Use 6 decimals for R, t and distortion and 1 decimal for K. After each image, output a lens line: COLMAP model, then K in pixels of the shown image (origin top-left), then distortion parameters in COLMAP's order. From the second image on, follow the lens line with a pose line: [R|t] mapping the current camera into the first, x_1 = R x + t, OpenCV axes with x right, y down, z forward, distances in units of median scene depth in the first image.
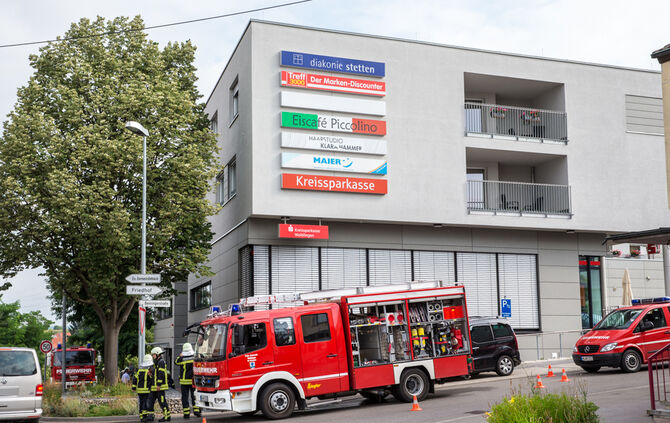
lens RADIAL K [[962.2, 0, 335.0], [0, 962.2, 211.5], [0, 0, 1]] dist [0.007886, 0.005821]
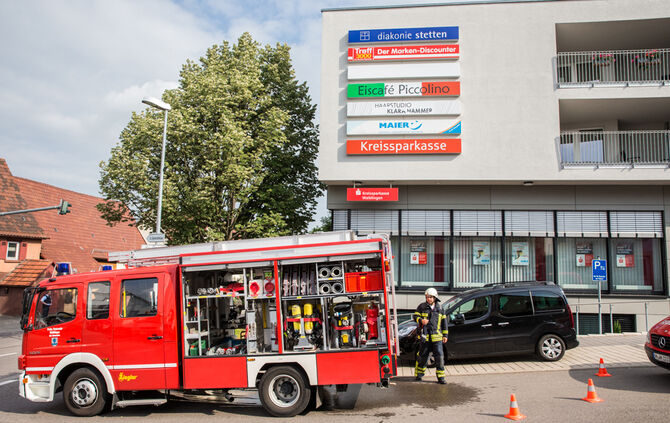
lens RADIAL K [[463.3, 0, 335.3], [0, 463.3, 231.4], [0, 0, 1]] dist [-0.125203, 0.105217]
pose [[0.843387, -0.024853, -0.536731, 0.202800], [0.042096, 0.998916, 0.019892, 0.049167], [0.535654, -0.039371, 0.843519, 0.552604]]
